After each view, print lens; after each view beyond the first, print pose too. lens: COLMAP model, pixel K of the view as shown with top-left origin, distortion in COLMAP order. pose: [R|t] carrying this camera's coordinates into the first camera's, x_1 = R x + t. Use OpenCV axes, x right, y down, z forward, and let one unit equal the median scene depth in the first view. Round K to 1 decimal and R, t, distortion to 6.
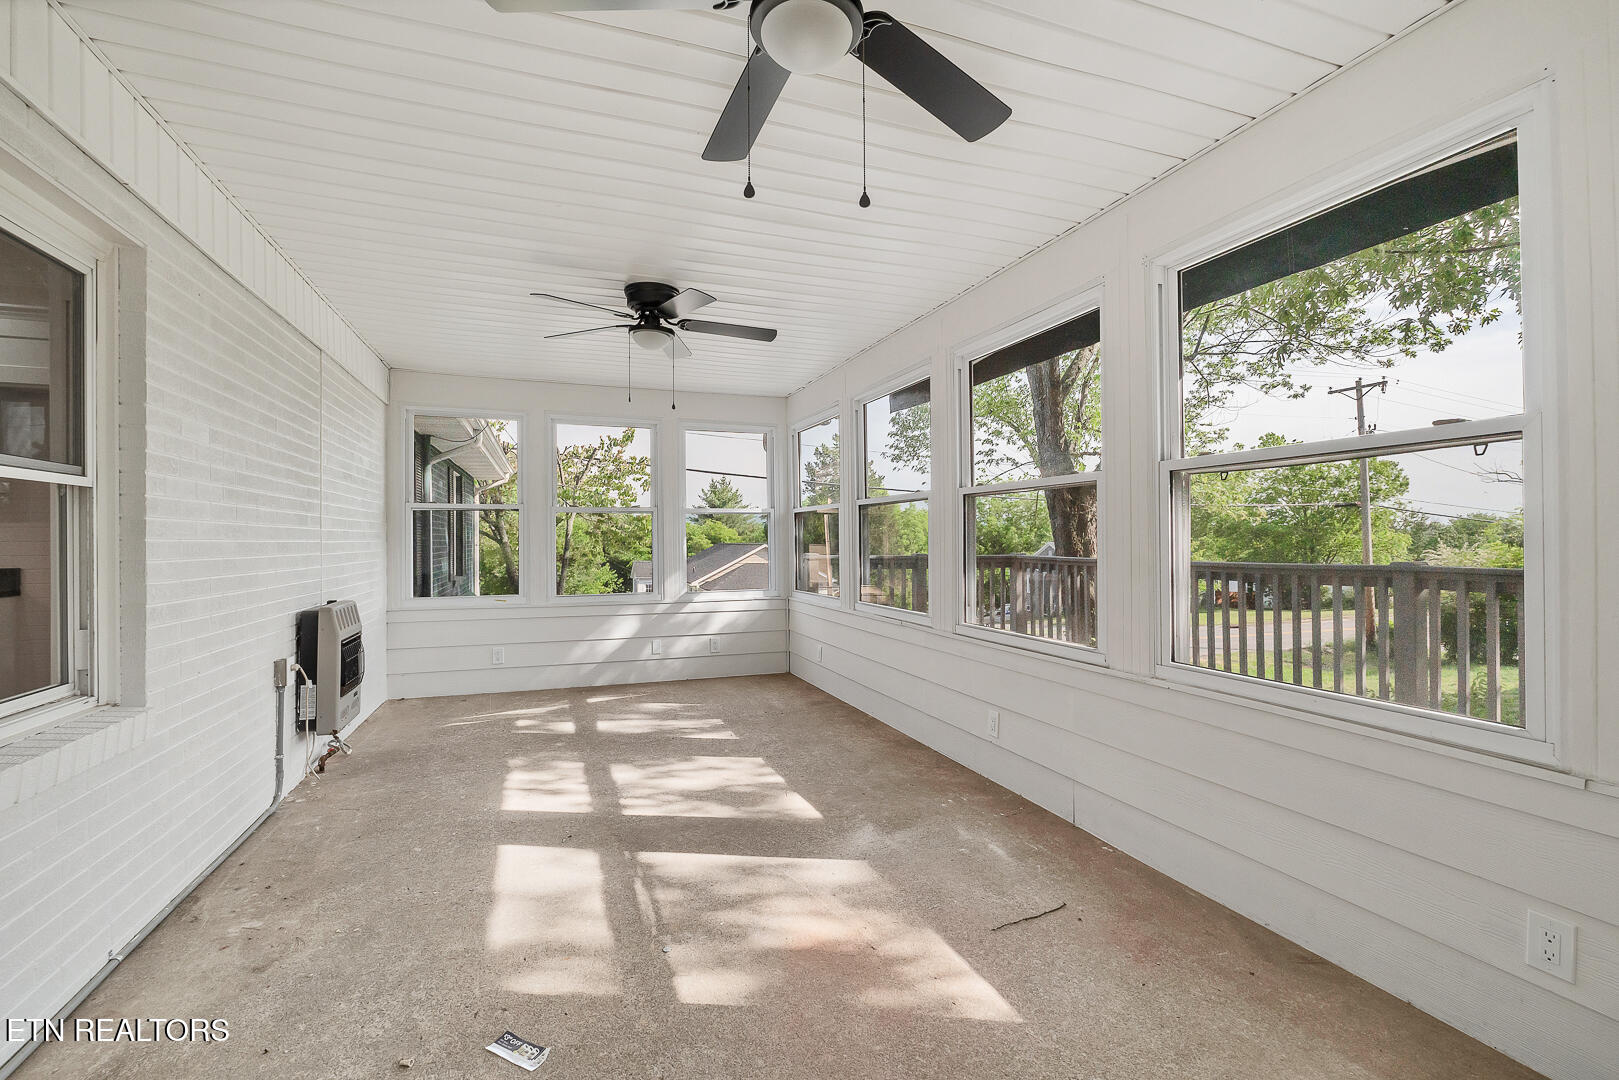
lens RADIAL K [[709.5, 0, 803.7], [0, 709.5, 540.0], [0, 0, 1]] dist [-0.008735, -0.000264]
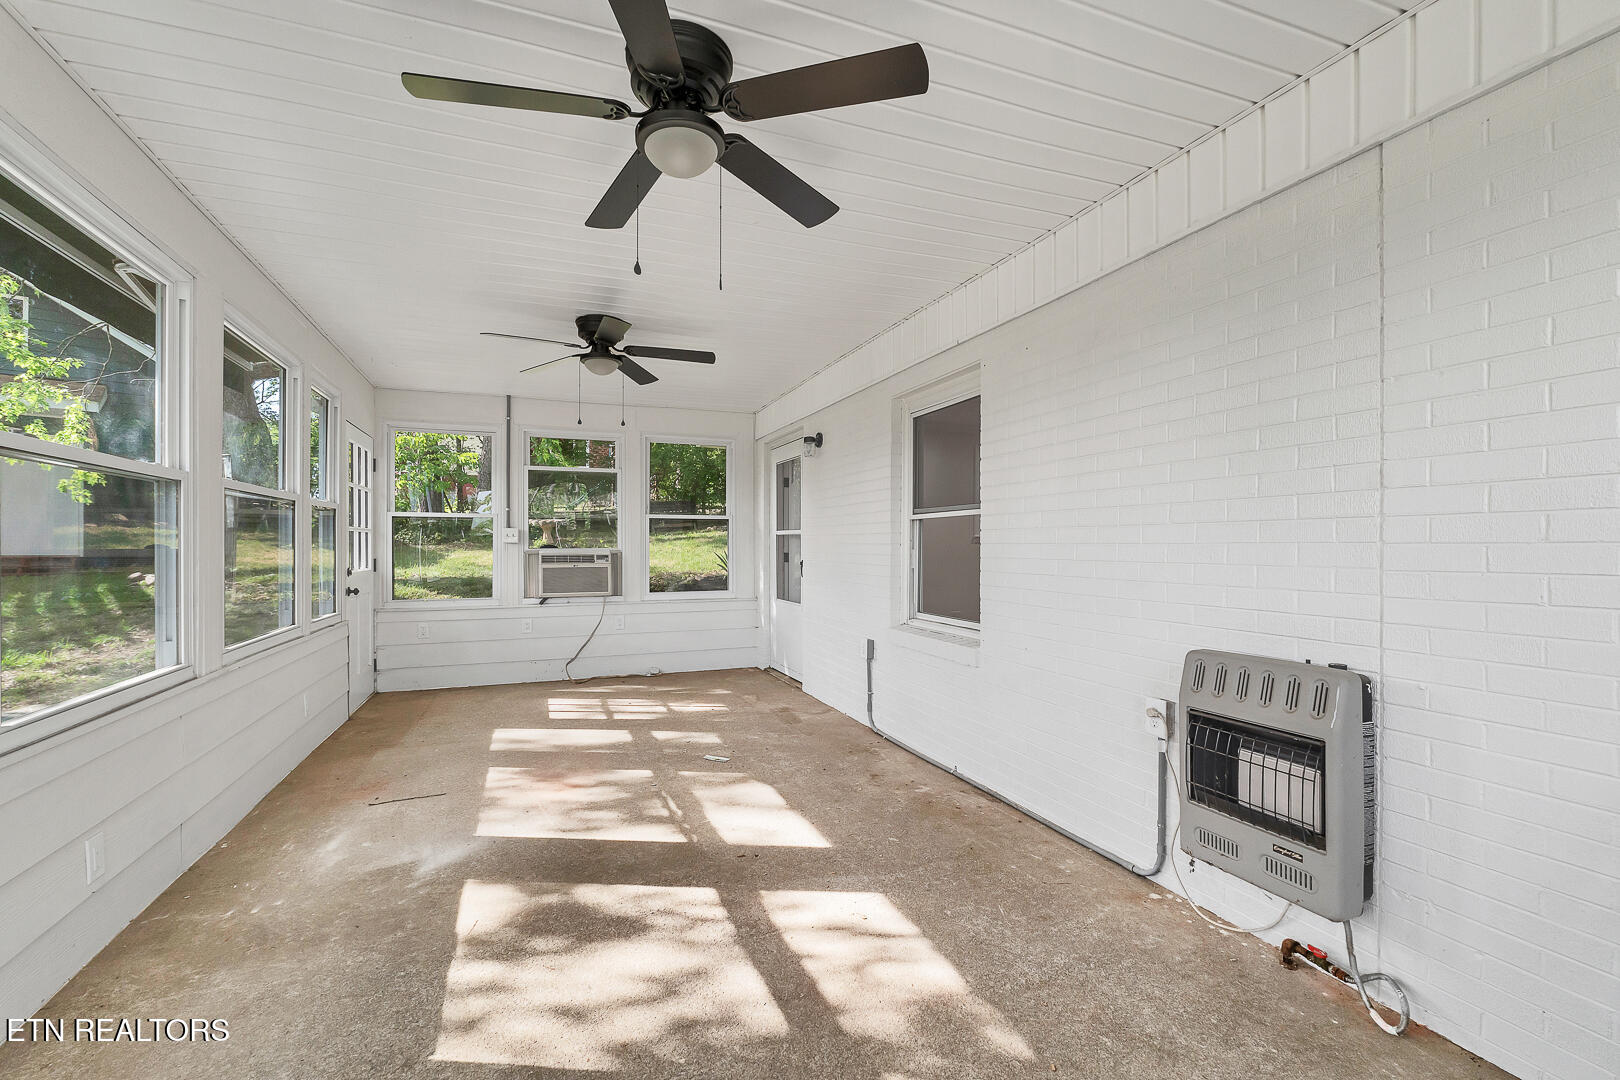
lens RADIAL K [[709.9, 0, 804.2], [0, 709.9, 540.0], [0, 0, 1]] dist [-0.008735, -0.000264]
pose [[-0.999547, -0.003975, -0.029842, -0.405838], [-0.003434, 0.999829, -0.018154, 0.014081], [0.029909, -0.018043, -0.999390, 2.216496]]
